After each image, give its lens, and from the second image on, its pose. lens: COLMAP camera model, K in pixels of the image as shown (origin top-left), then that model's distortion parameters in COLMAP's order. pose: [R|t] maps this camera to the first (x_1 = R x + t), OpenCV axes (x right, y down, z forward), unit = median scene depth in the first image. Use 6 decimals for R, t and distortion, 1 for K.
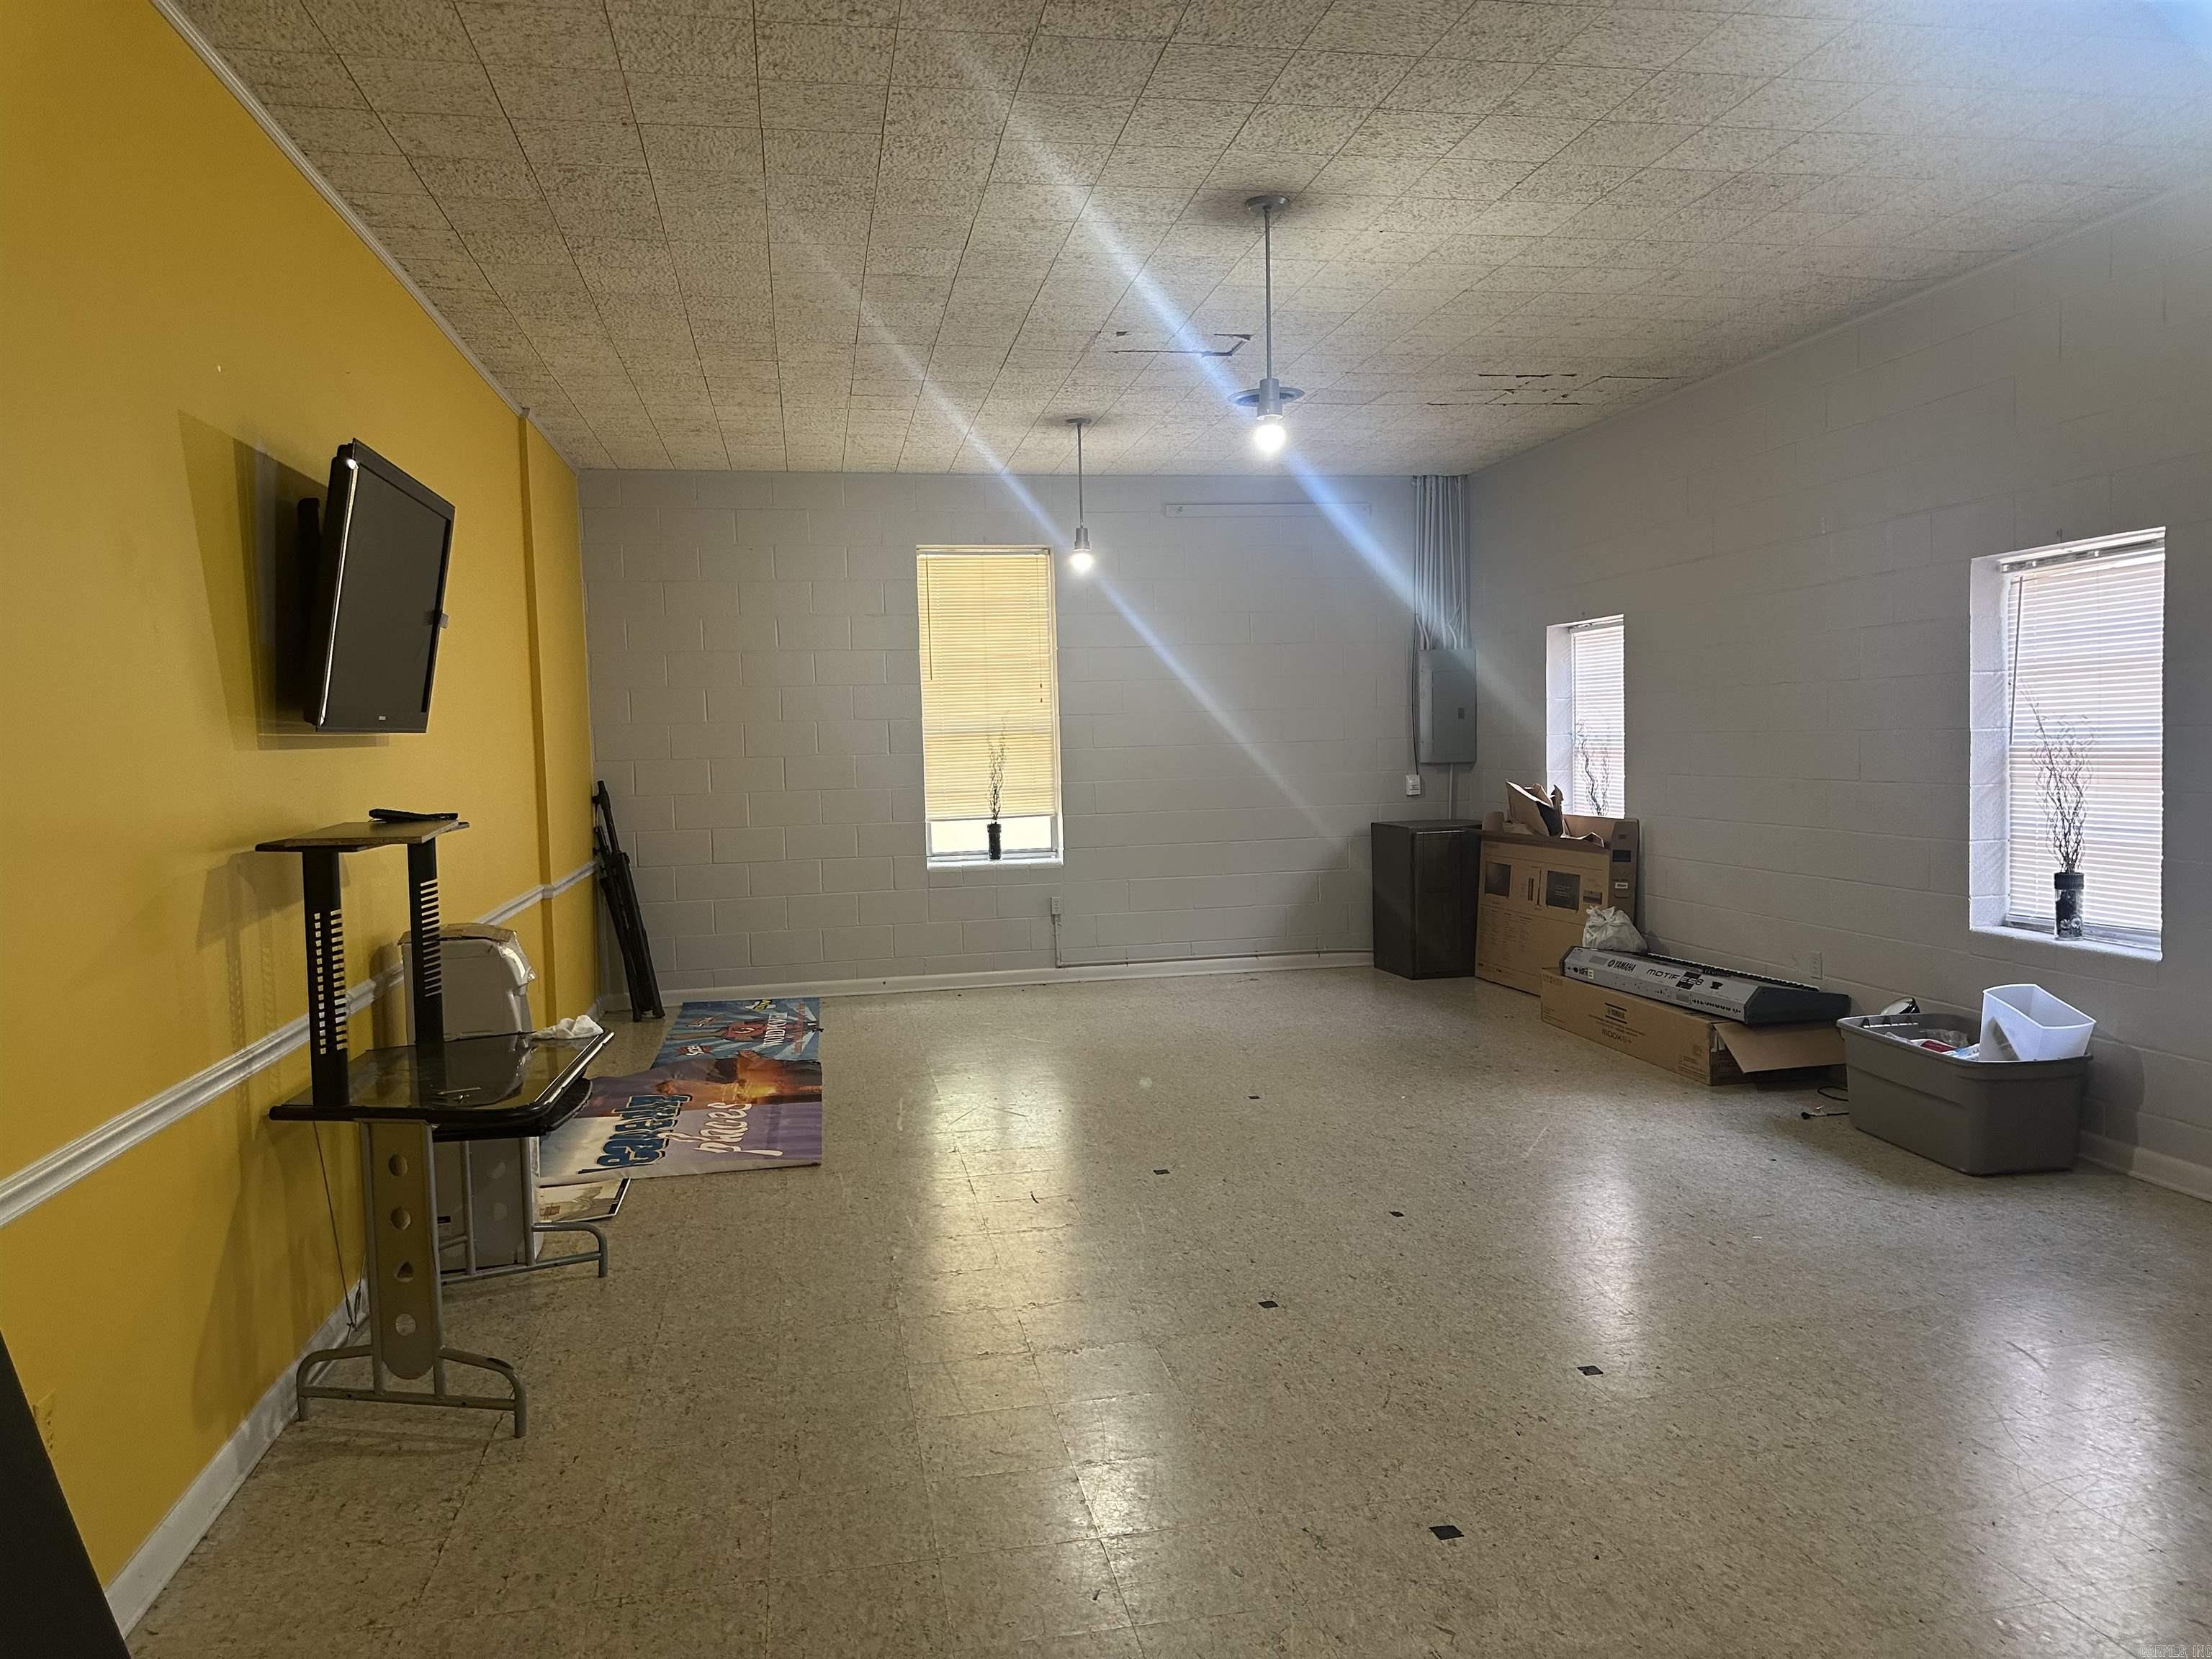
lens RADIAL K [[1565.6, 0, 1102.8], [0, 1565.6, 827.9], [0, 0, 1]] dist [0.025222, -0.001493]
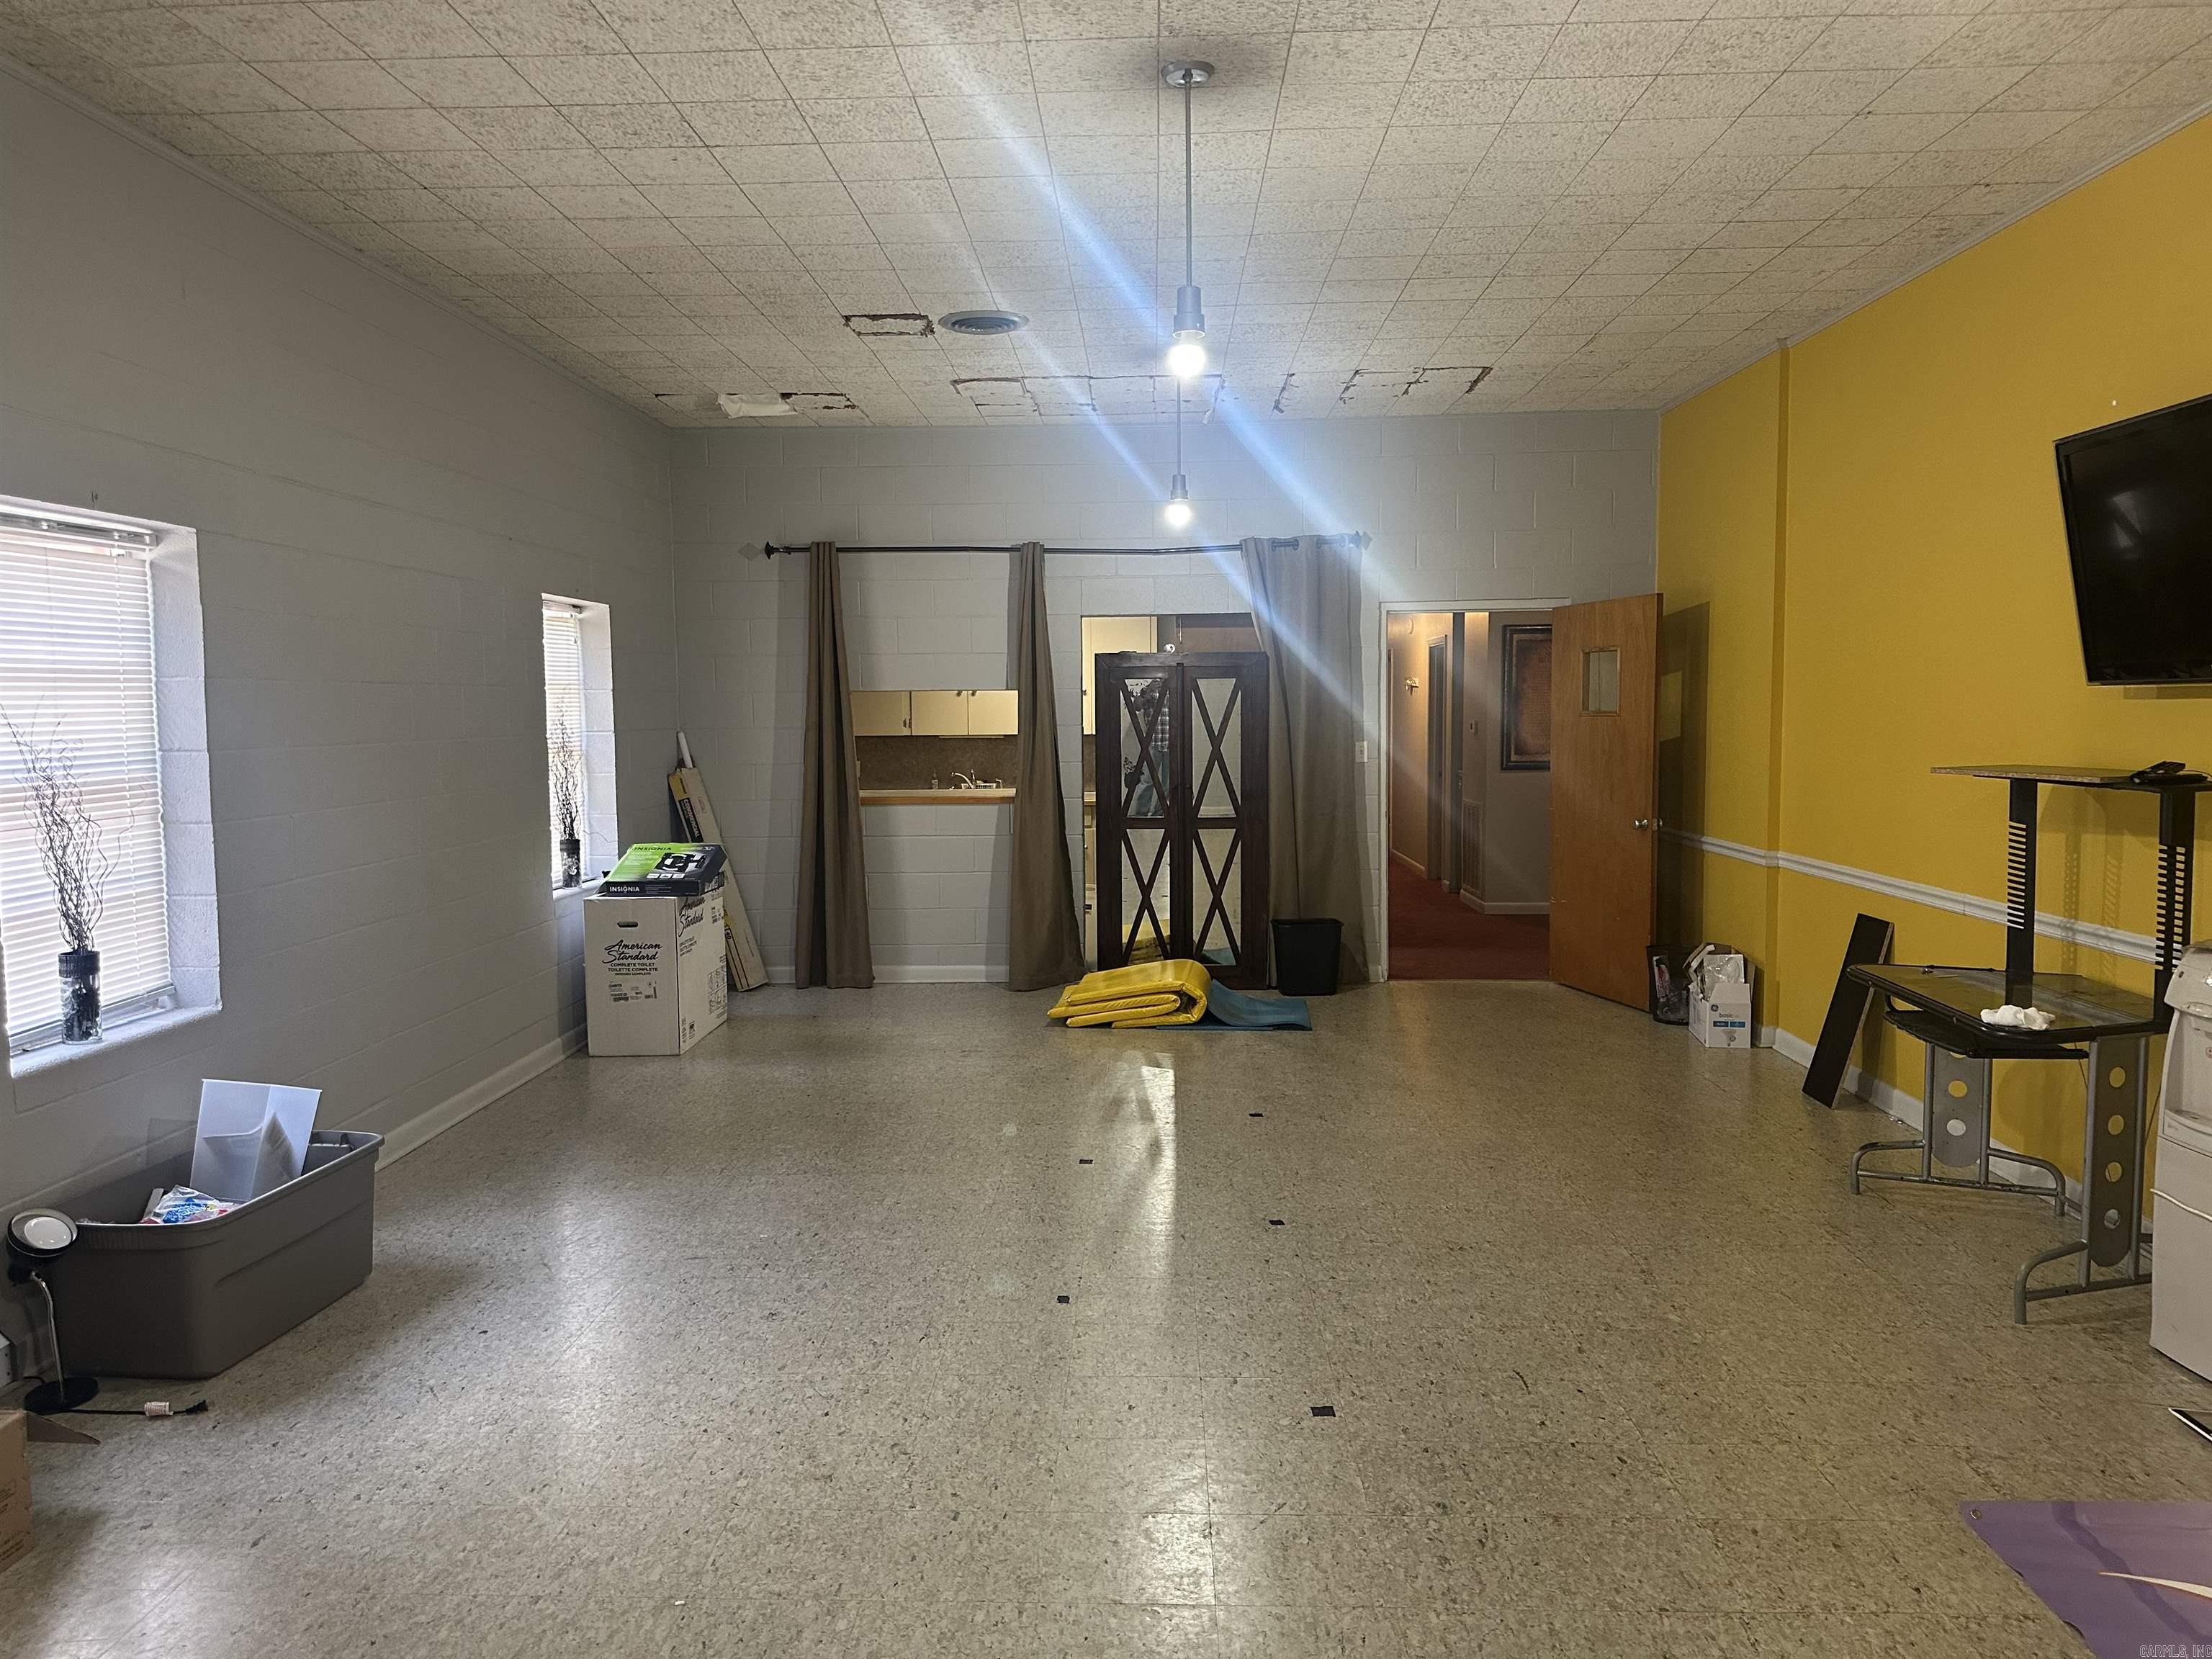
lens RADIAL K [[1565.6, 0, 1102.8], [0, 1565.6, 827.9], [0, 0, 1]] dist [0.025222, -0.001493]
pose [[-0.974649, 0.021167, 0.222734, -0.027546], [0.051490, 0.990014, 0.131227, -0.121746], [-0.217732, 0.139368, -0.966007, 1.908319]]
